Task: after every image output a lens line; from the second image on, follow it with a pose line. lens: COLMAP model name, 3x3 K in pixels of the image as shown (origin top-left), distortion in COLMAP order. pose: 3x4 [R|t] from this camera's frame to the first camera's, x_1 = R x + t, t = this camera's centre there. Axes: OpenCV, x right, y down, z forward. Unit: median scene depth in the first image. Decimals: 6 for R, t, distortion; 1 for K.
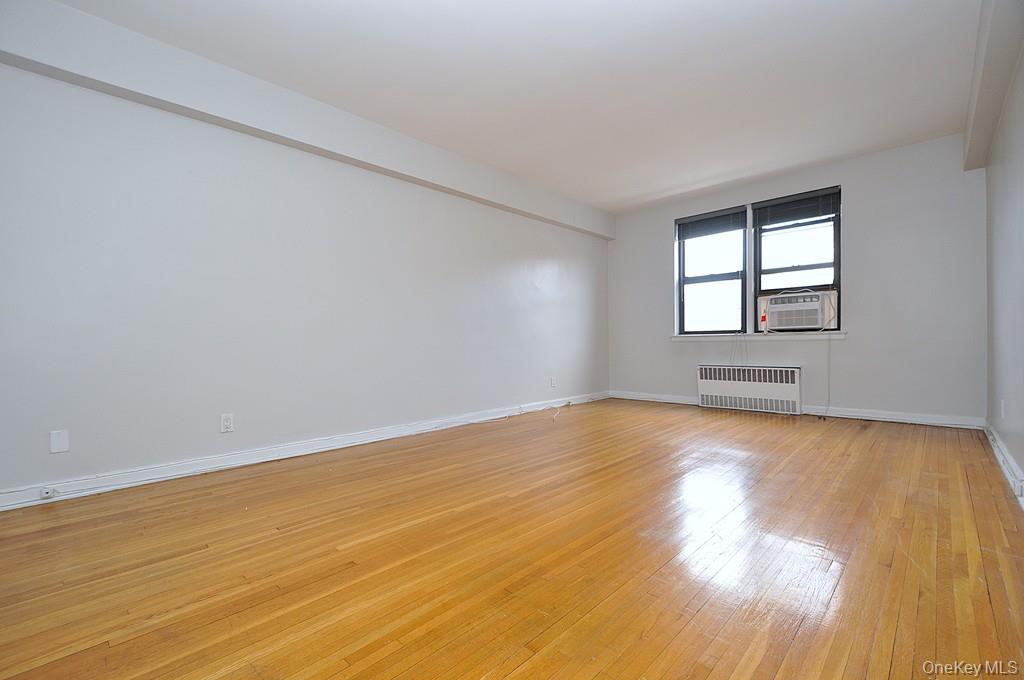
lens RADIAL K [[444.0, 0, 512.8], [0, 444.0, 352.8], [0, 0, 1]] dist [0.010533, -0.007324]
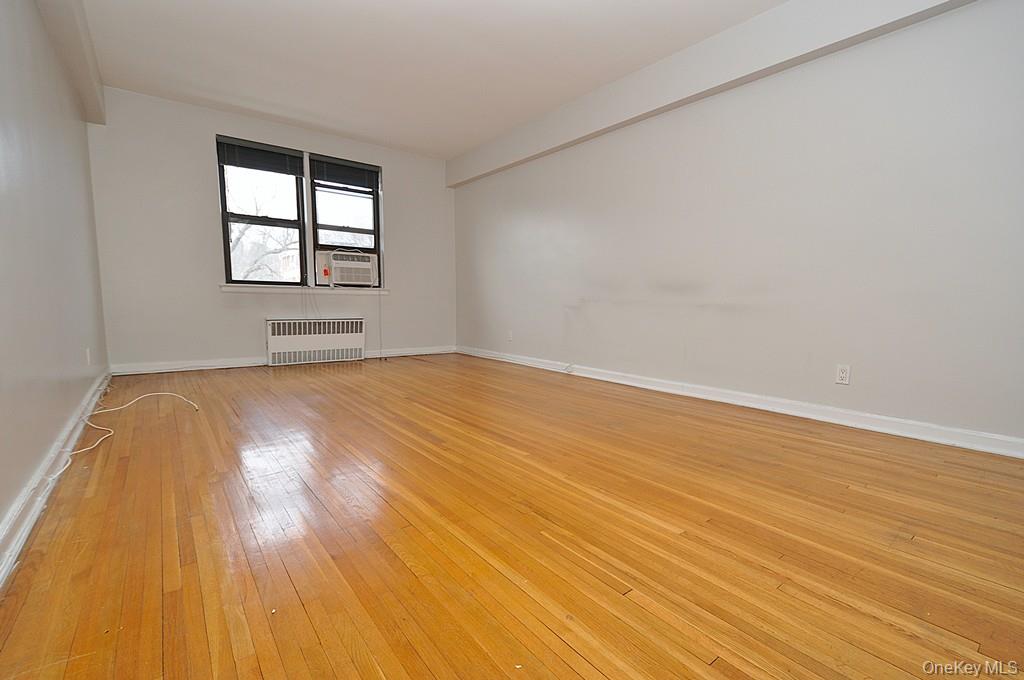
lens RADIAL K [[456.5, 0, 506.2], [0, 456.5, 354.2], [0, 0, 1]] dist [0.001078, -0.000380]
pose [[0.153847, -0.100503, 0.982970, -0.441110], [0.005871, 0.994889, 0.100803, 0.007318], [-0.988077, -0.009737, 0.153651, 0.422242]]
